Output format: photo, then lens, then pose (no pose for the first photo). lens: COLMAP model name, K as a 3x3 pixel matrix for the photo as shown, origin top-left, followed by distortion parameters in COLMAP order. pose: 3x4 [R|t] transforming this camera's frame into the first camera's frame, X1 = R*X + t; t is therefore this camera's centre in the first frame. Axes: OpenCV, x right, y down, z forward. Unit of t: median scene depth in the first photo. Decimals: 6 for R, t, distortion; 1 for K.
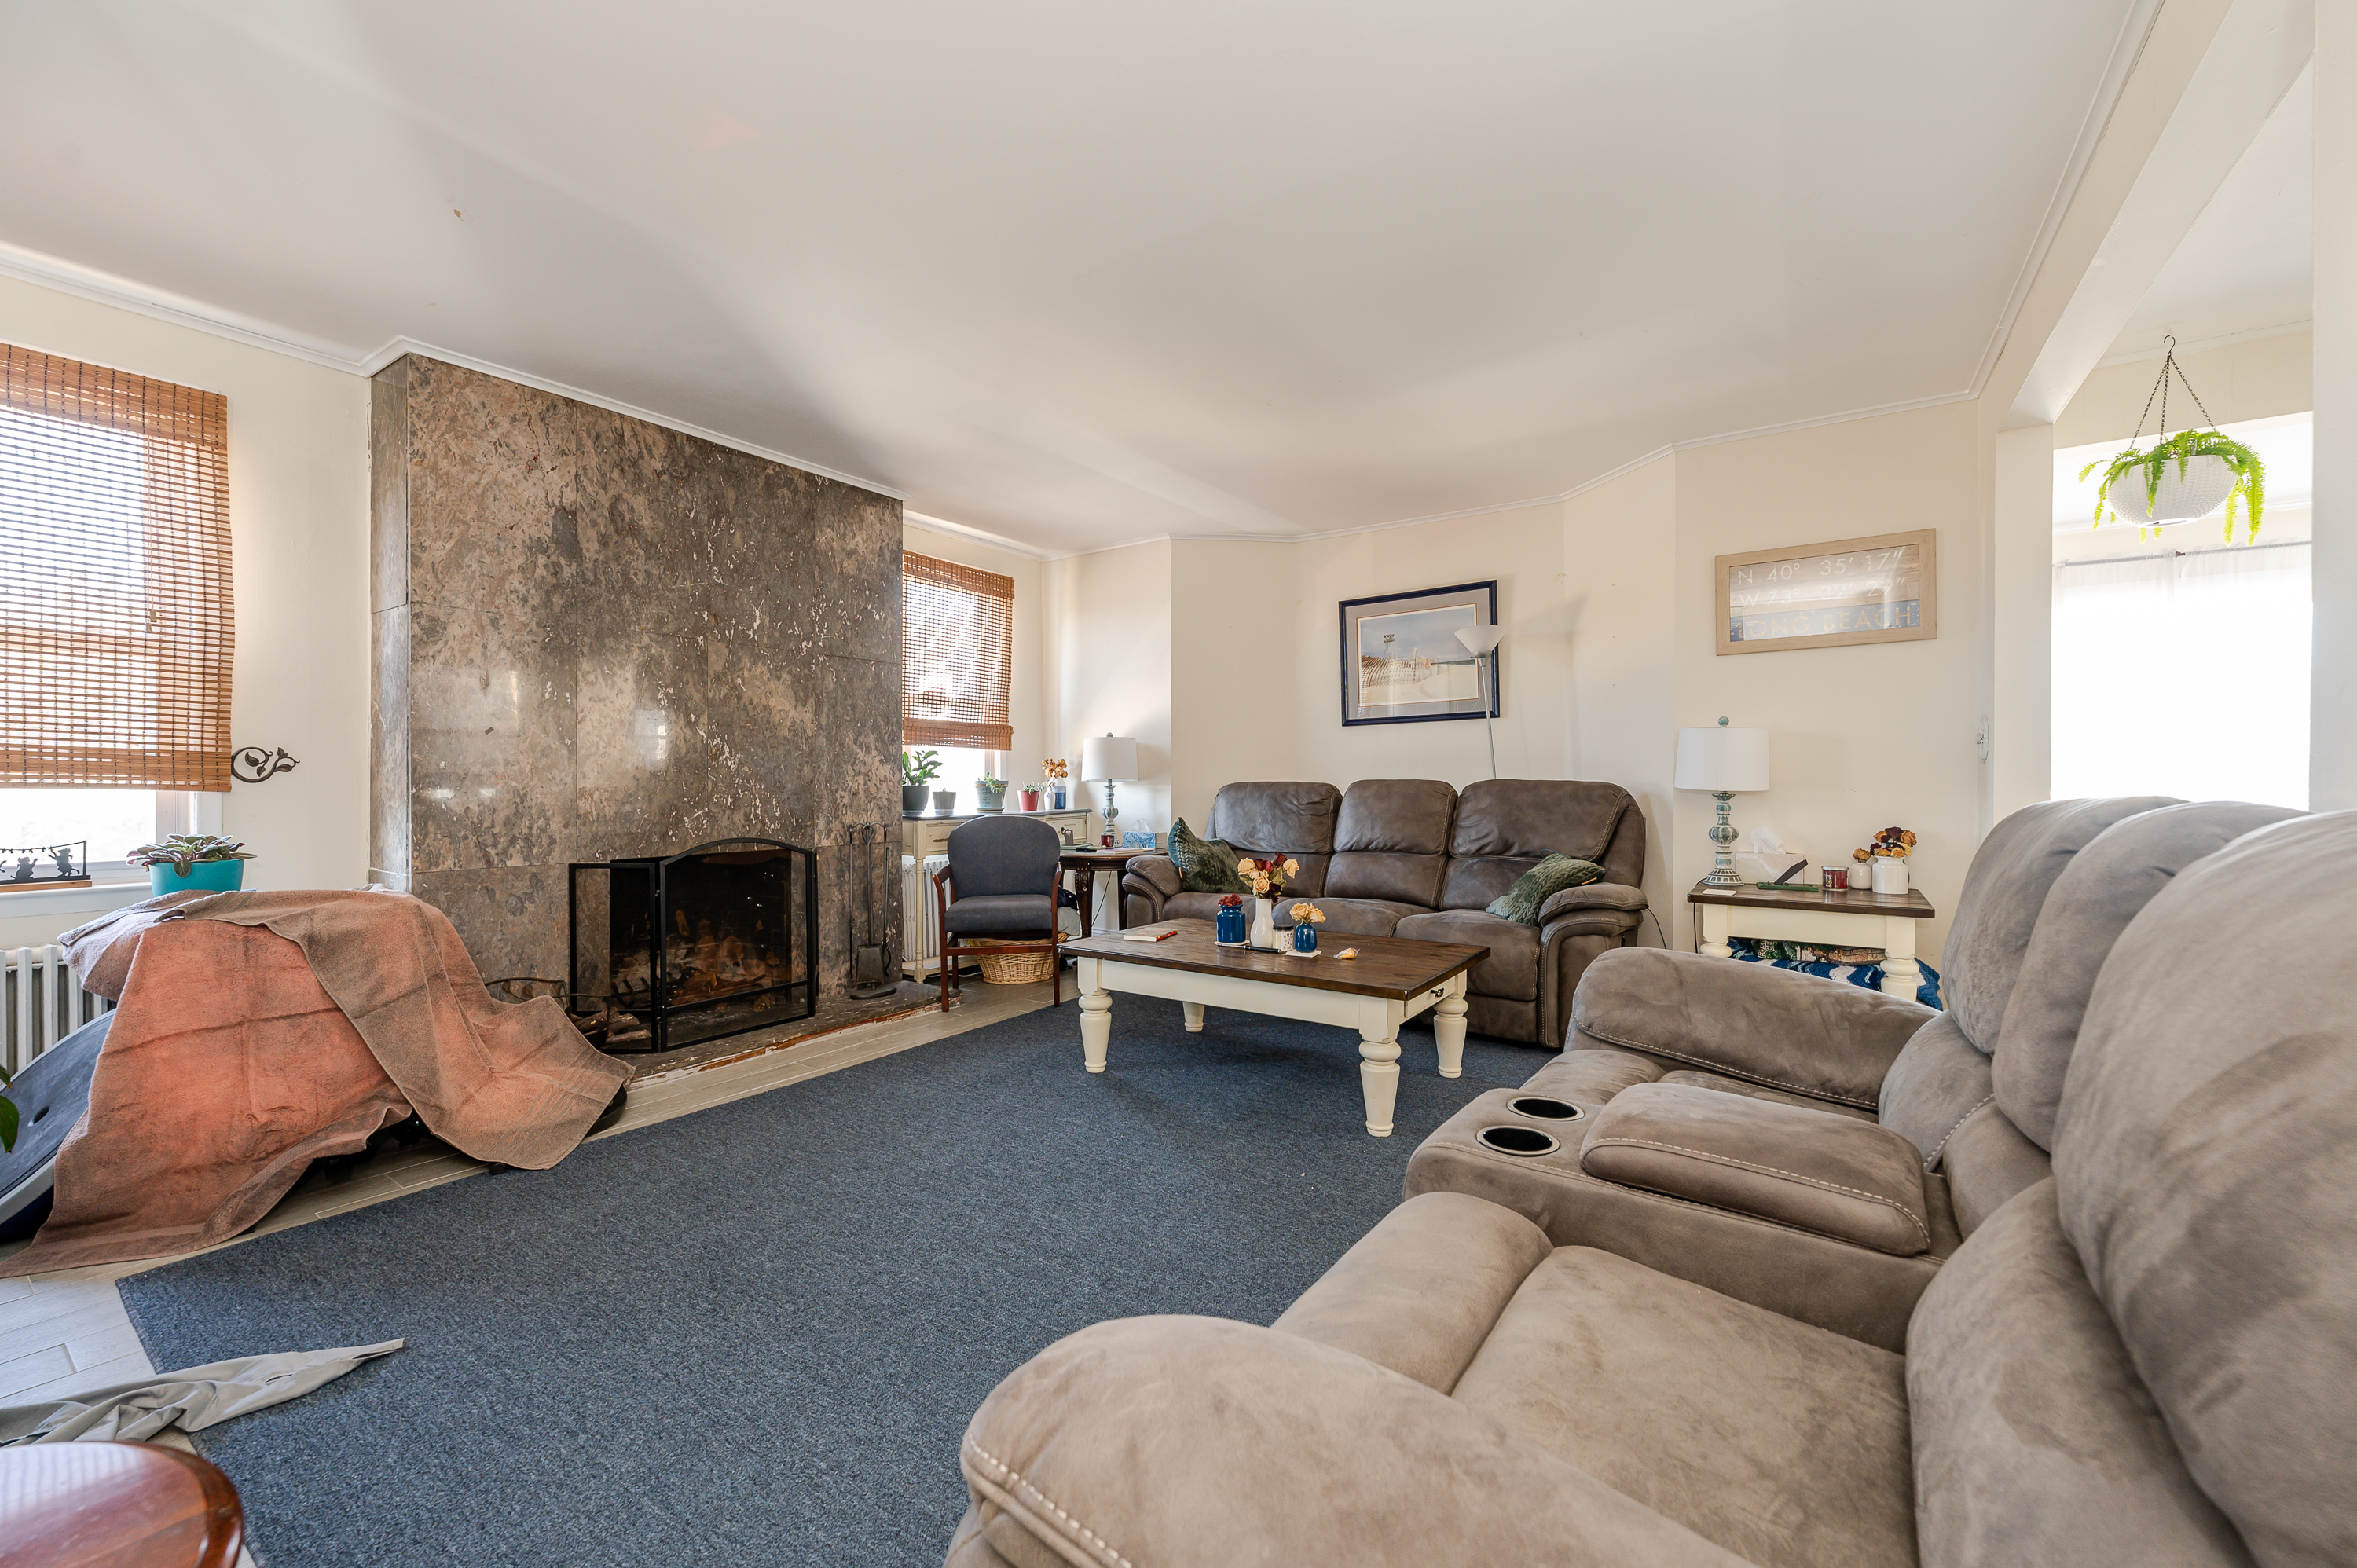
lens RADIAL K [[930.8, 0, 1179.1], [0, 930.8, 786.0], [0, 0, 1]] dist [-0.001080, -0.000034]
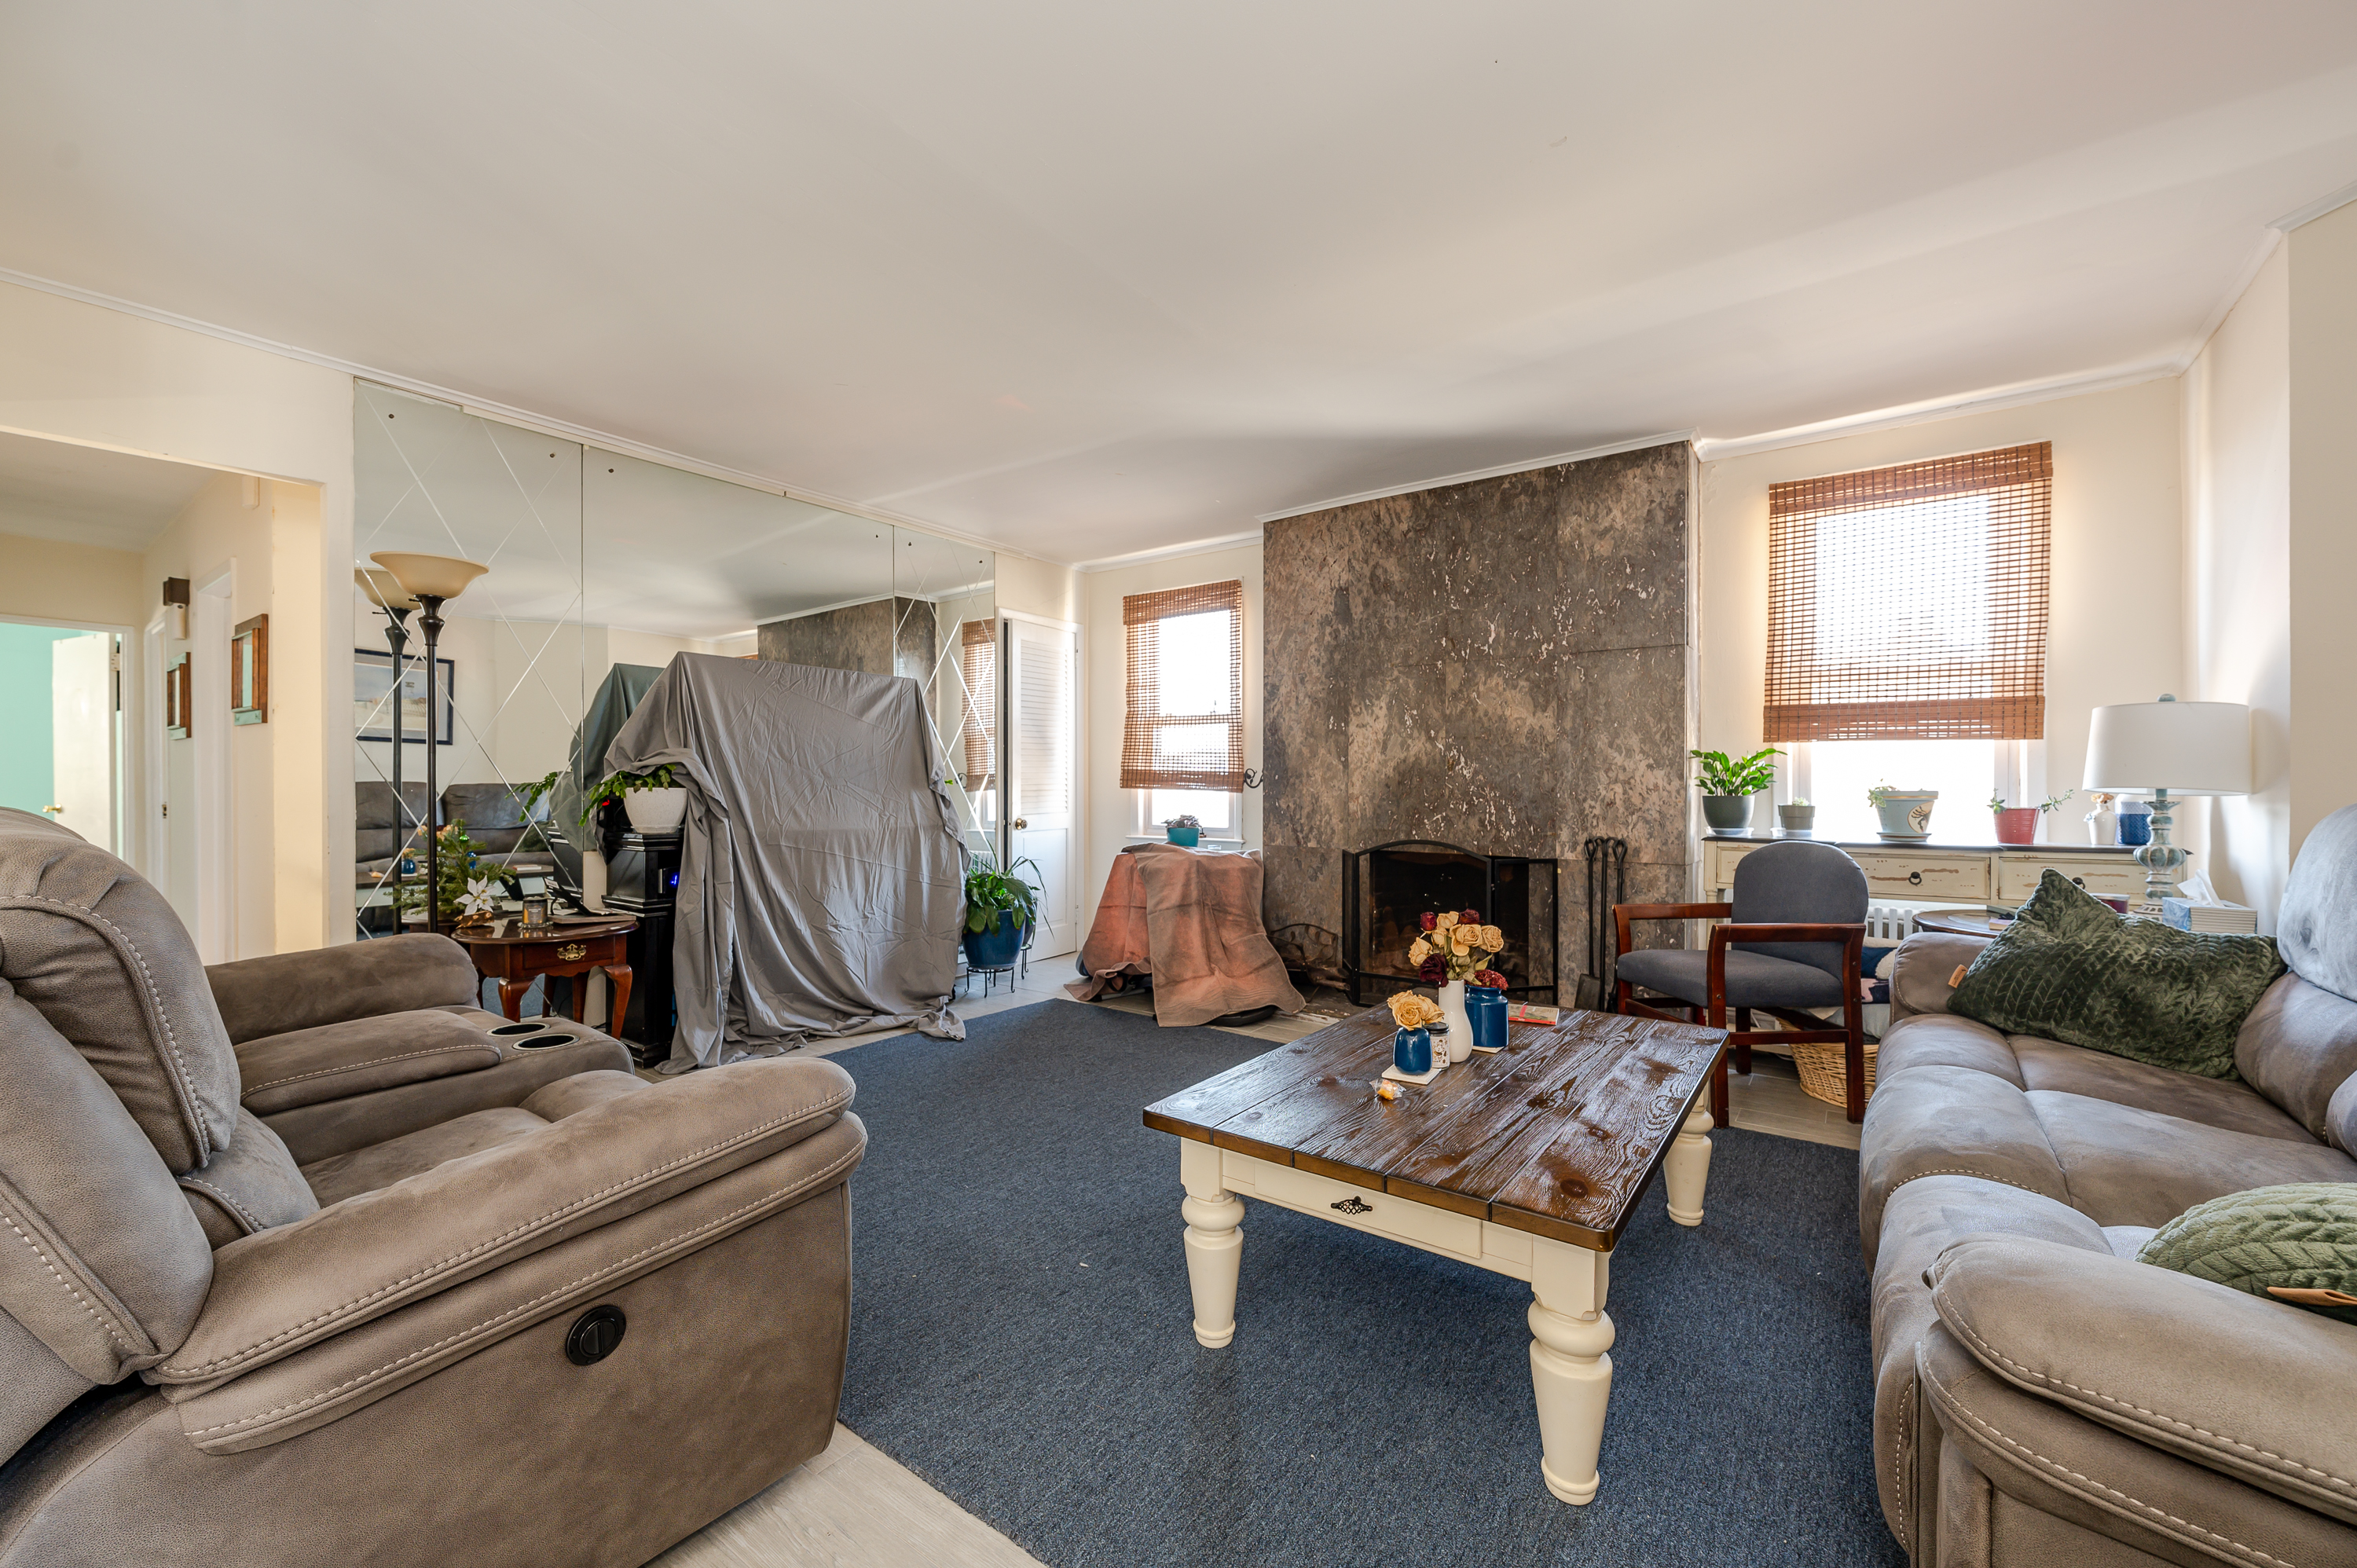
lens RADIAL K [[930.8, 0, 1176.7], [0, 930.8, 784.0], [0, 0, 1]] dist [-0.001080, -0.000034]
pose [[-0.036787, 0.001165, -0.999322, 0.623832], [-0.007713, 0.999969, 0.001449, -0.010092], [0.999293, 0.007761, -0.036777, 0.712667]]
